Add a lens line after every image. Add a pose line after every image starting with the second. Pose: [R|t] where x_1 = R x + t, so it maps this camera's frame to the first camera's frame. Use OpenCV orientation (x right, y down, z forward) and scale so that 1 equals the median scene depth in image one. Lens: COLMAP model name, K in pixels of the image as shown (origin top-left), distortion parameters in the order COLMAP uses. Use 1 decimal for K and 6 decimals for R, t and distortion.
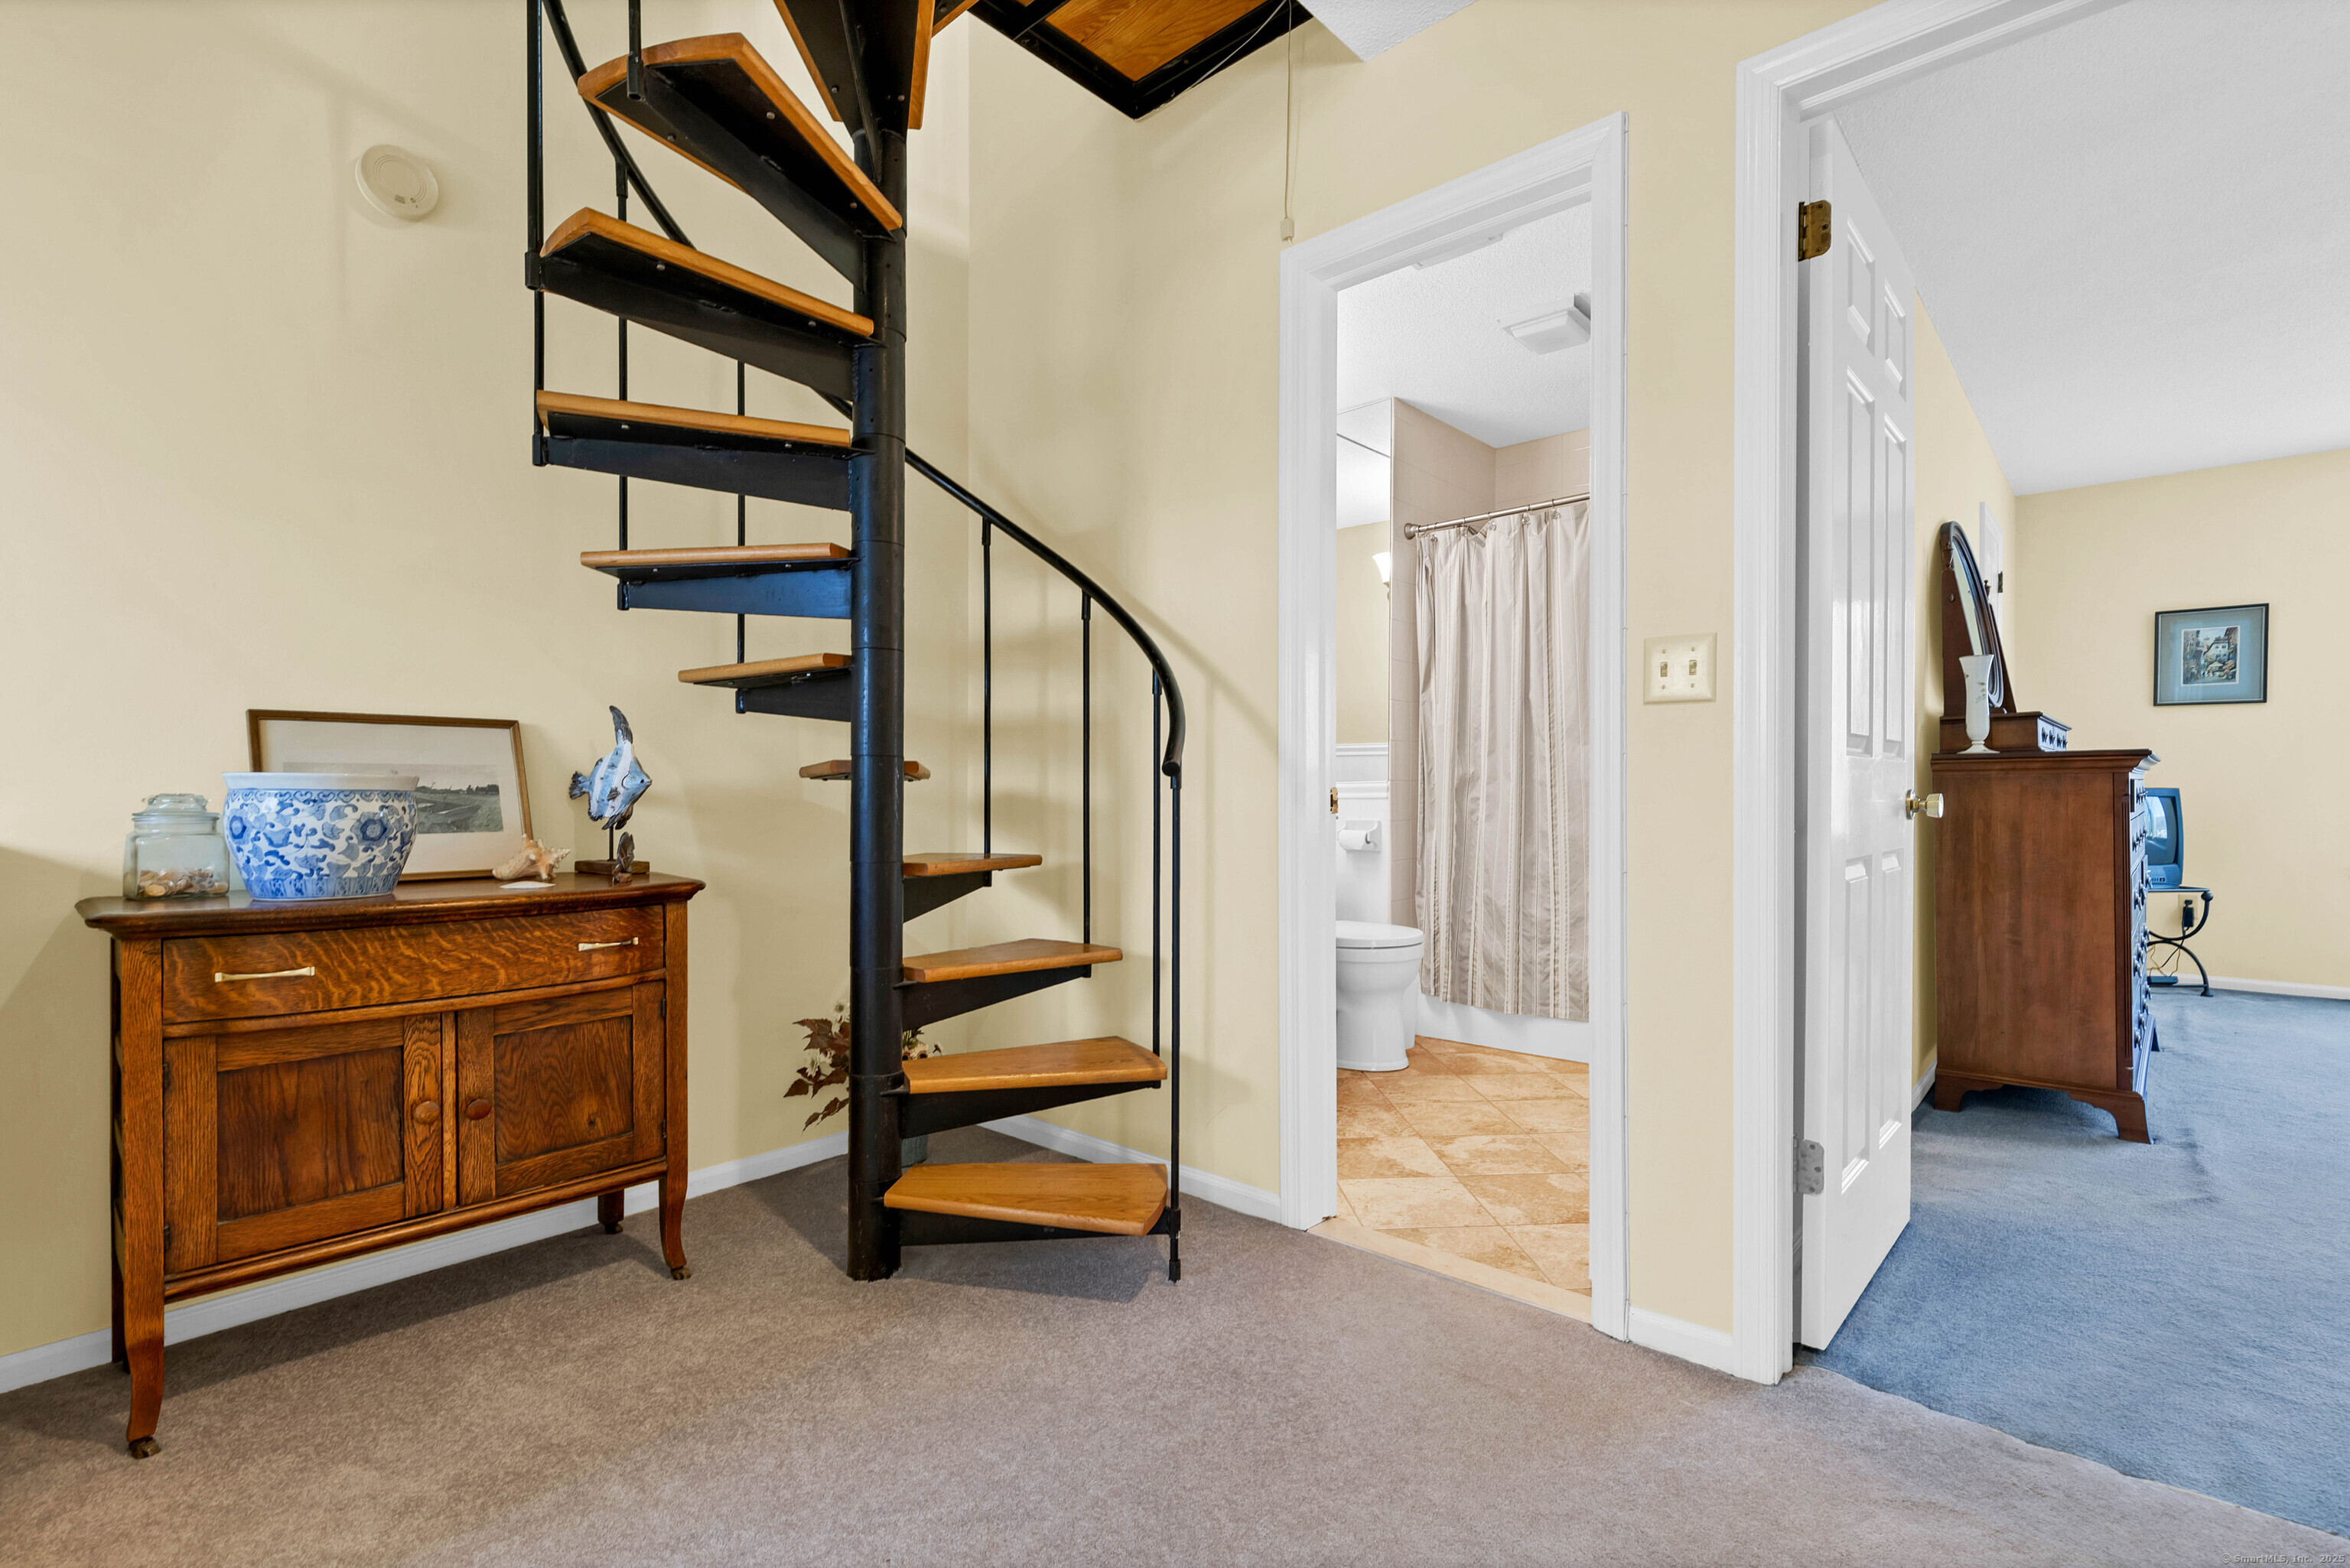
lens RADIAL K [[1073.8, 0, 1183.9], [0, 1073.8, 791.1], [0, 0, 1]] dist [0.000286, 0.000001]
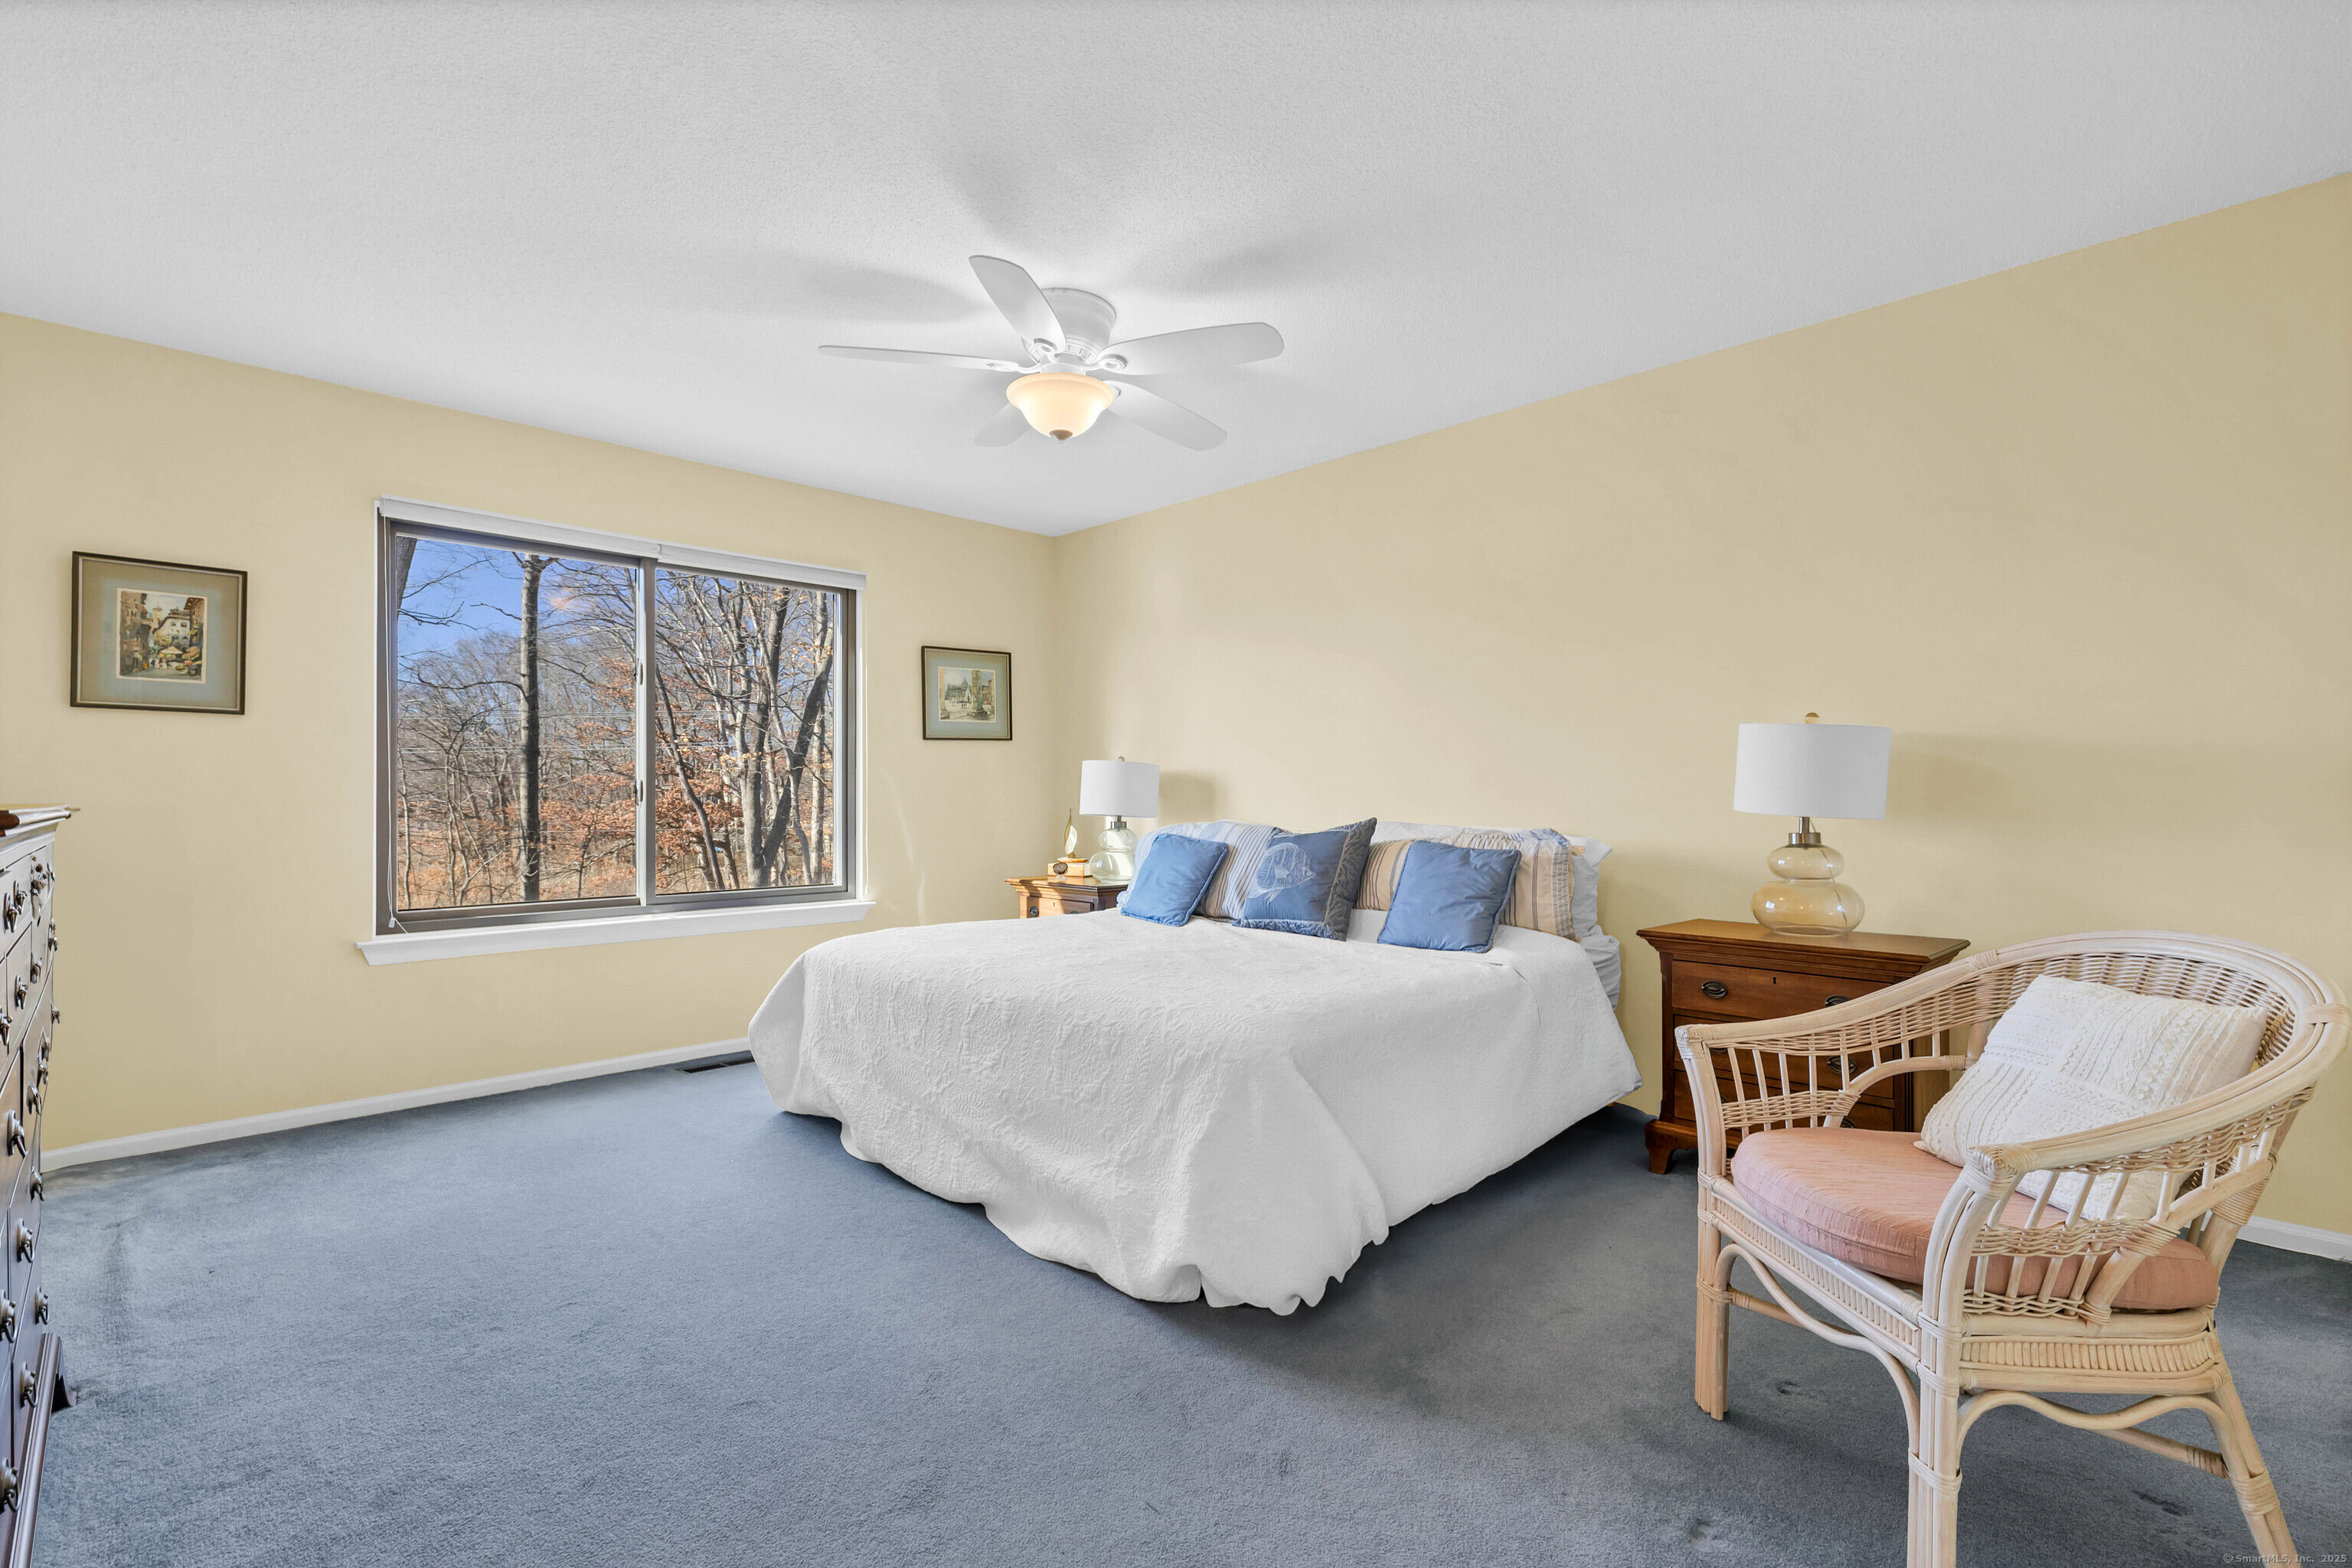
lens RADIAL K [[1074.8, 0, 1181.7], [0, 1074.8, 784.2], [0, 0, 1]] dist [0.000286, 0.000001]
pose [[0.042768, 0.001738, 0.999084, 0.559728], [0.000633, 0.999998, -0.001766, -0.058926], [-0.999085, 0.000708, 0.042767, 0.600329]]
